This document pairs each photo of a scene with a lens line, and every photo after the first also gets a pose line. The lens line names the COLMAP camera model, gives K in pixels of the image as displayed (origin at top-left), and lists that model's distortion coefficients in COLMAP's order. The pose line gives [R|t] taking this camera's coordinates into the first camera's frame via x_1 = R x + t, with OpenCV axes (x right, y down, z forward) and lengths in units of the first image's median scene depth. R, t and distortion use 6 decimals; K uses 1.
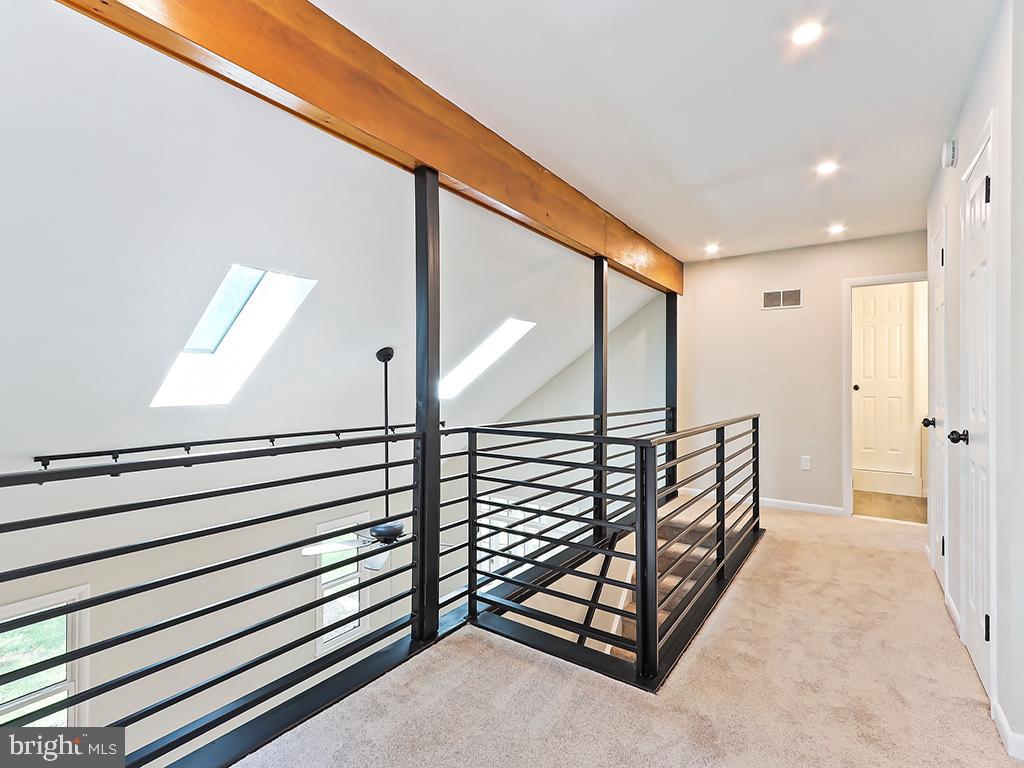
lens RADIAL K [[481.9, 0, 504.1], [0, 481.9, 387.7], [0, 0, 1]] dist [0.000315, 0.001048]
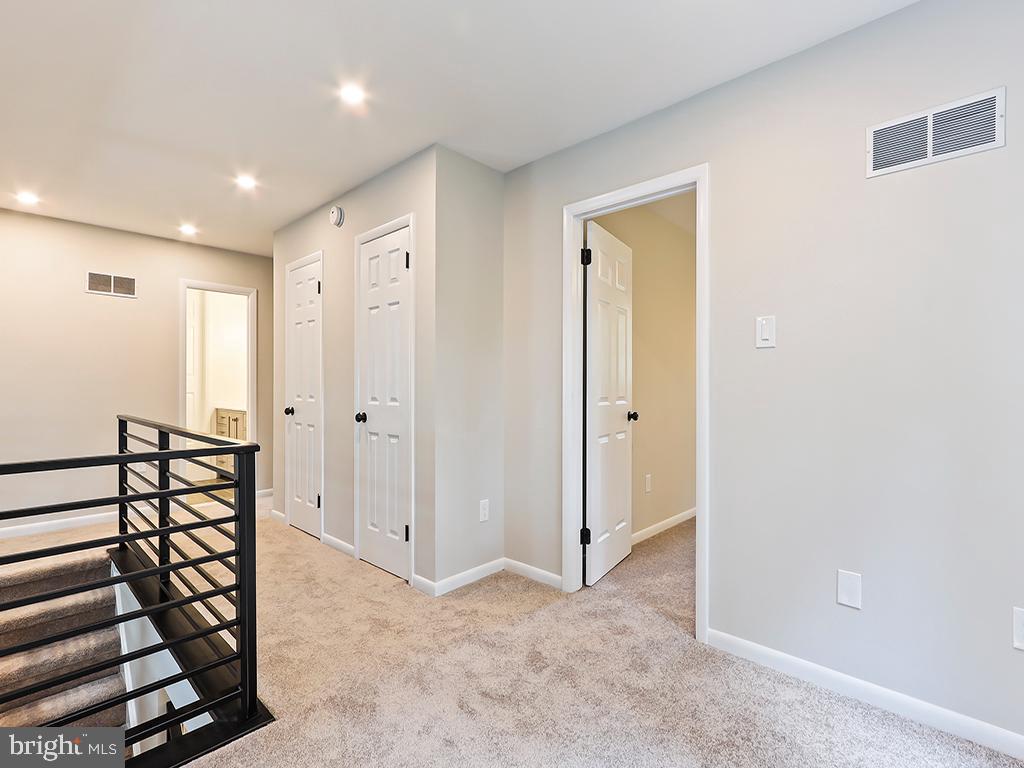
lens RADIAL K [[481.9, 0, 504.1], [0, 481.9, 387.7], [0, 0, 1]] dist [0.000315, 0.001048]
pose [[0.155519, -0.017841, 0.987672, -0.350195], [0.006287, 0.999835, 0.017071, -0.009945], [-0.987813, 0.003555, 0.155605, 0.280981]]
